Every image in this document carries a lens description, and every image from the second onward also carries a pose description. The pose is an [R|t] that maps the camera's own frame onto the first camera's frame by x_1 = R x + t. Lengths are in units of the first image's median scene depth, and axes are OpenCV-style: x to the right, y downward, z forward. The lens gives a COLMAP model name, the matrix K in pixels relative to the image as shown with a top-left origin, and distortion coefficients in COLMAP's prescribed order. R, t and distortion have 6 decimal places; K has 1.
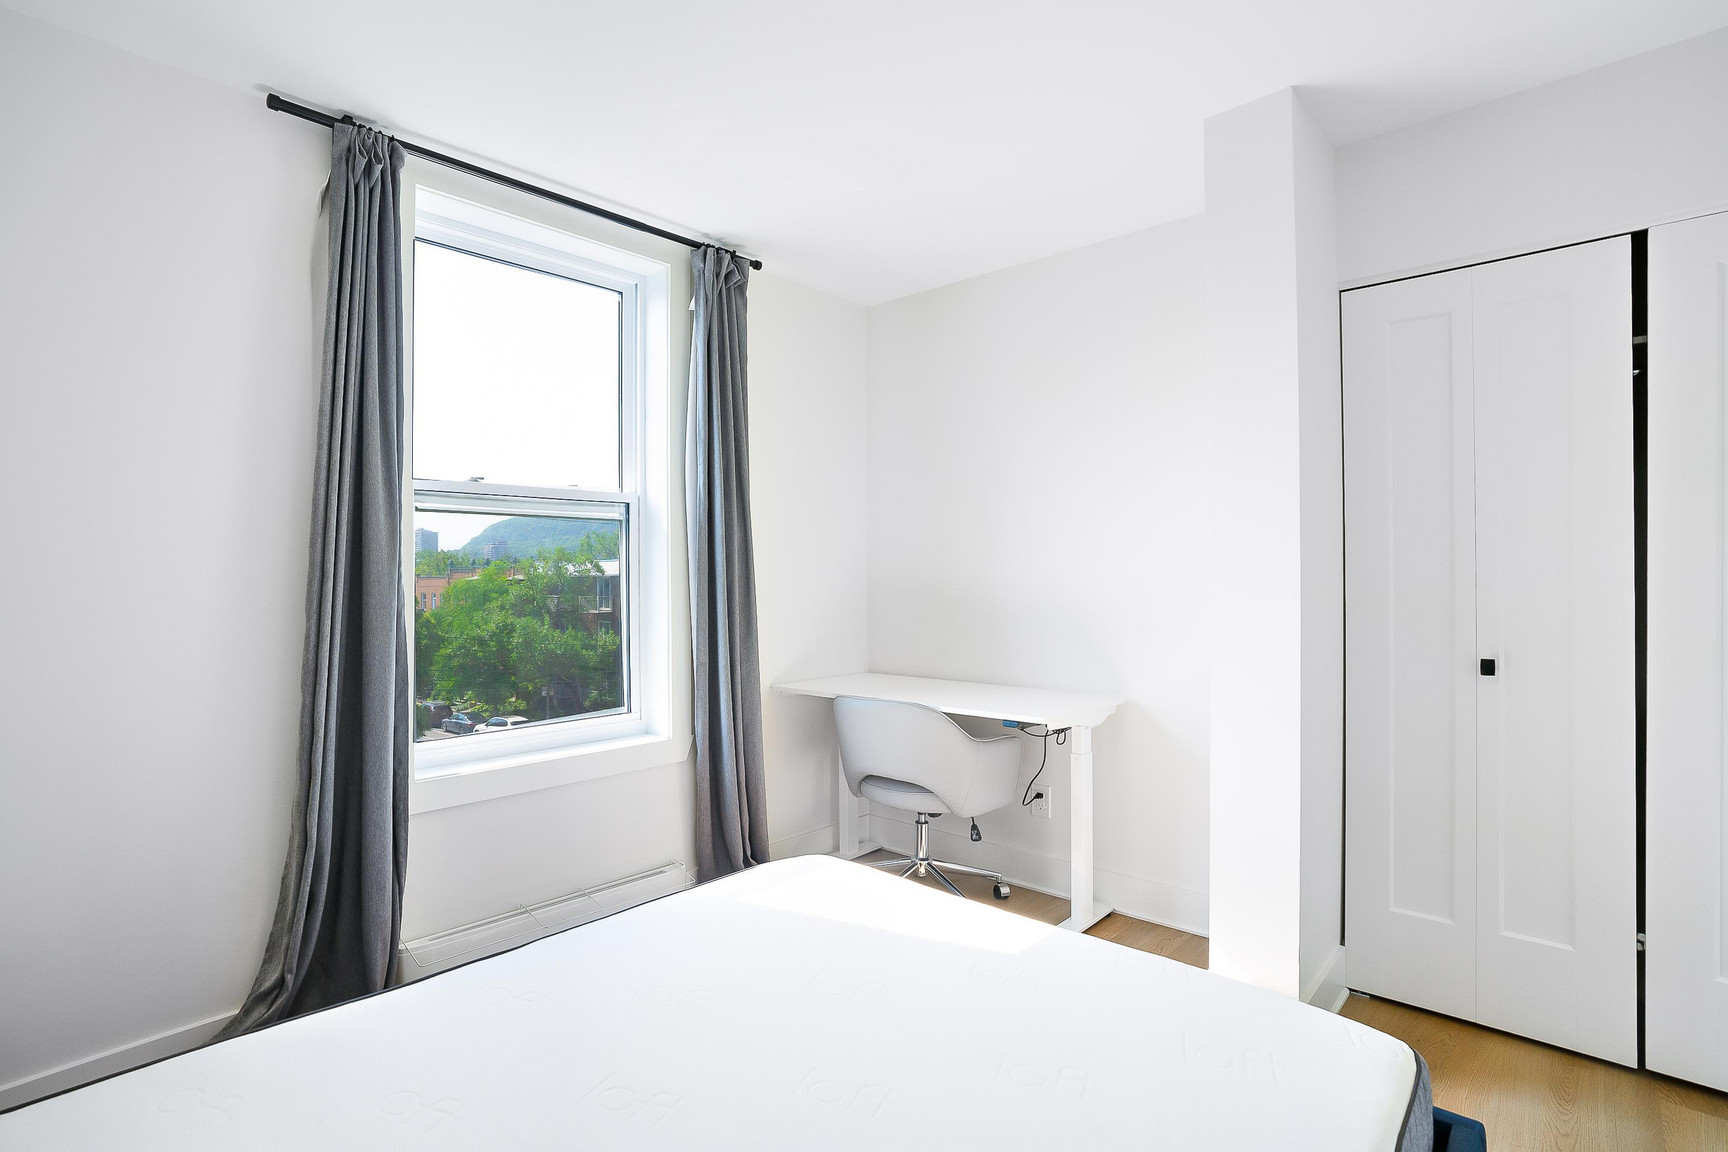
lens RADIAL K [[828.1, 0, 864.0], [0, 828.1, 576.0], [0, 0, 1]] dist [-0.069734, 0.033829]
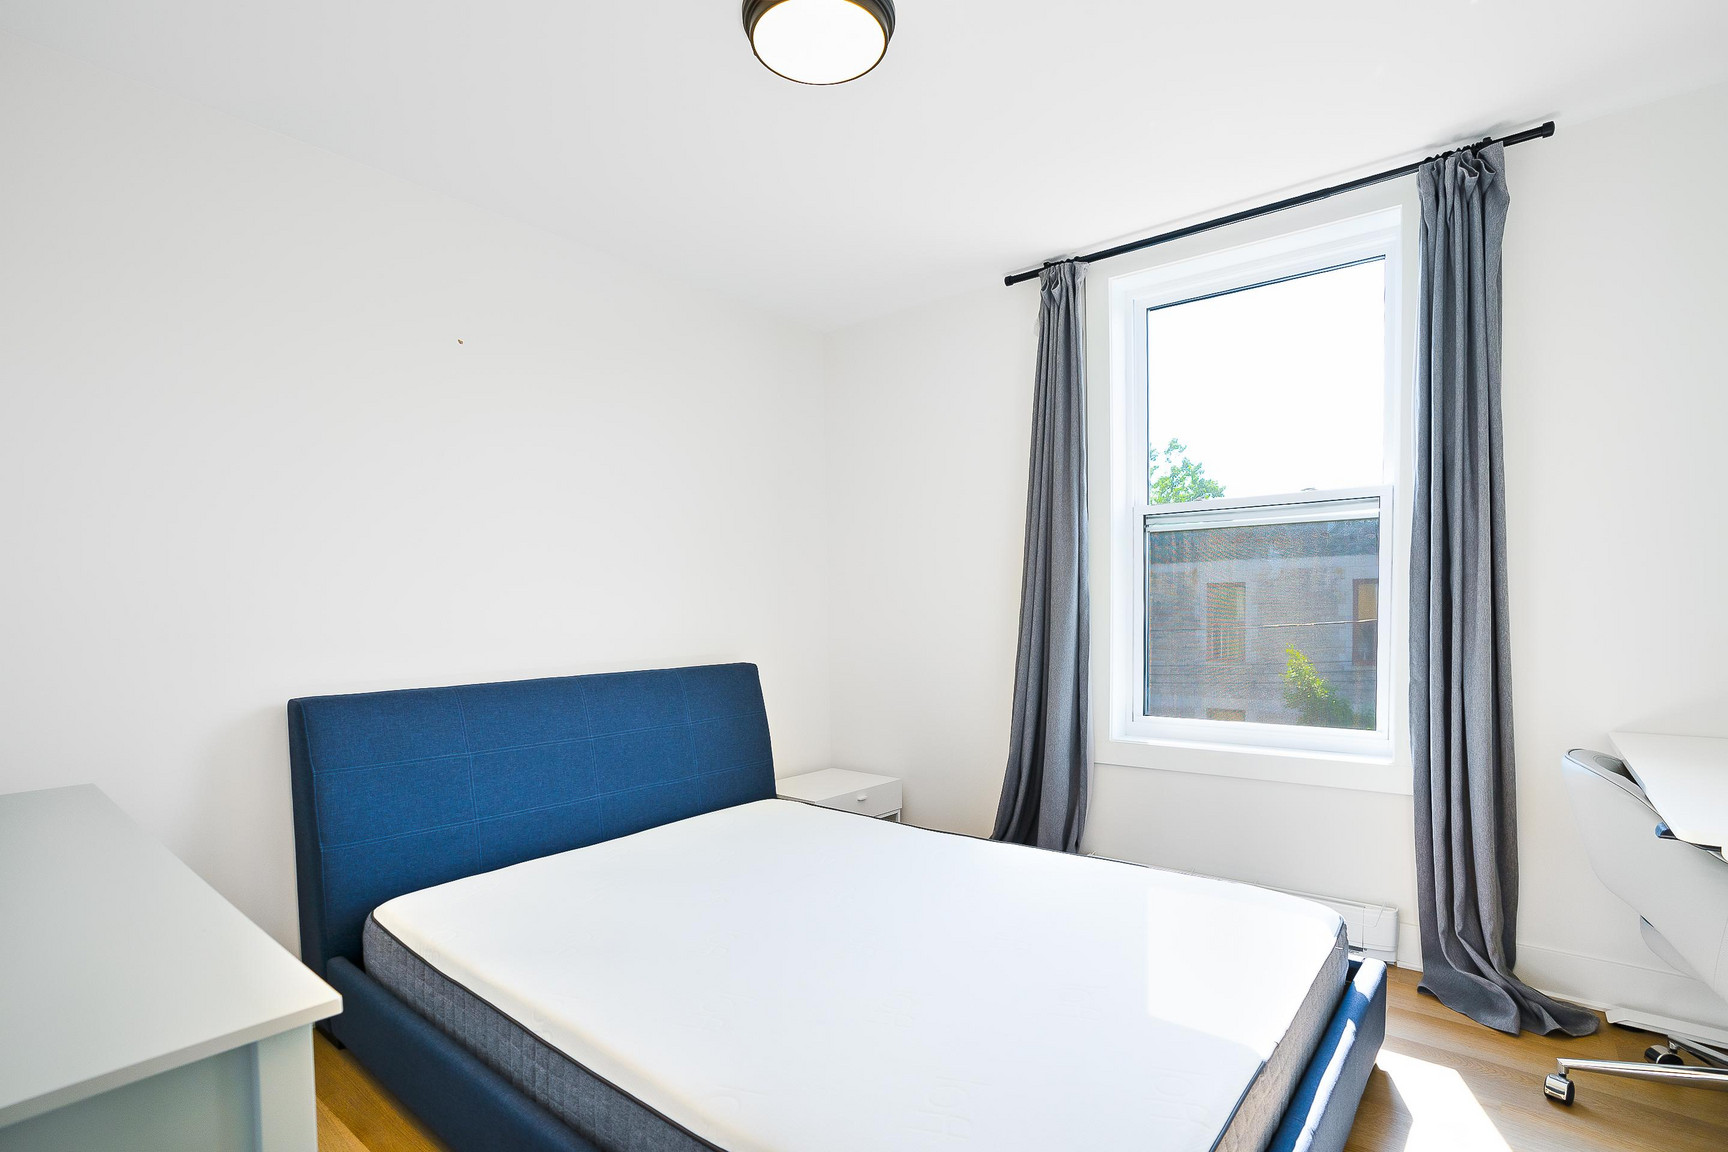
lens RADIAL K [[828.1, 0, 864.0], [0, 828.1, 576.0], [0, 0, 1]] dist [-0.069734, 0.033829]
pose [[0.094859, -0.037765, -0.994774, 0.677429], [0.020089, 0.999149, -0.036015, 0.022542], [0.995288, -0.016567, 0.095537, 0.484931]]
